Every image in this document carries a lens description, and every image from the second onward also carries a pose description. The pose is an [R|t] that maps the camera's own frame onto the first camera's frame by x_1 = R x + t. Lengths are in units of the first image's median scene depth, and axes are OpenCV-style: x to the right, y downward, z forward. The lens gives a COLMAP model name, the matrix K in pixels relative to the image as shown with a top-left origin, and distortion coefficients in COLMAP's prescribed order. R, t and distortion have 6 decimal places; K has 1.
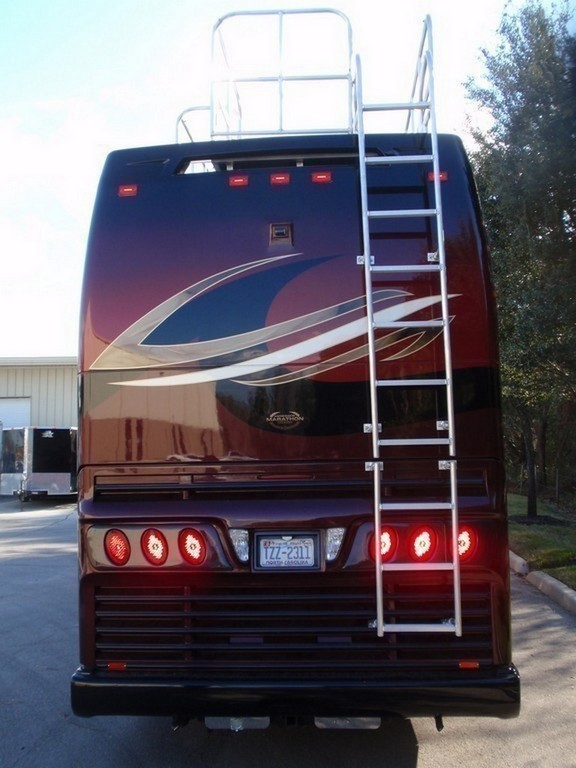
lens RADIAL K [[873.7, 0, 287.4], [0, 873.7, 381.2], [0, 0, 1]] dist [-0.033146, 0.000000]
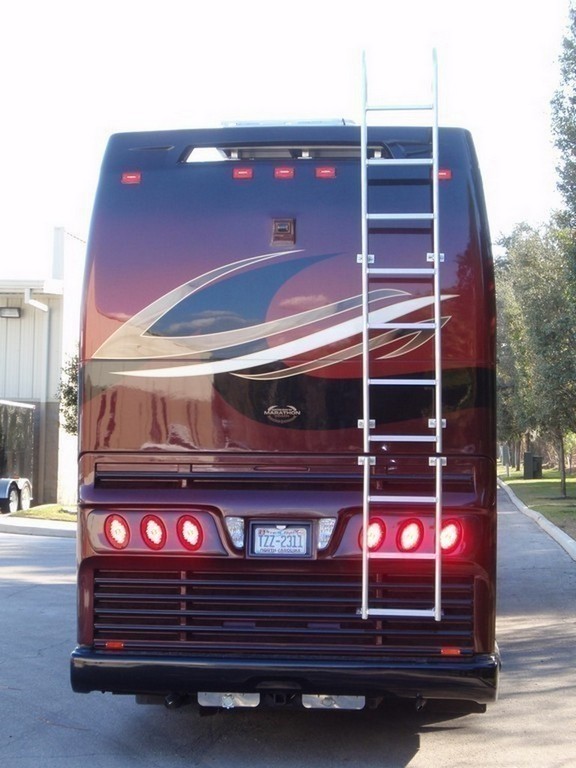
lens RADIAL K [[1652.5, 0, 290.2], [0, 1652.5, 382.8], [0, 0, 1]] dist [-0.066982, 0.000000]
pose [[0.999024, 0.026194, -0.035562, 0.076279], [-0.024403, 0.998457, 0.049888, -0.090212], [0.036814, -0.048972, 0.998121, -0.954296]]
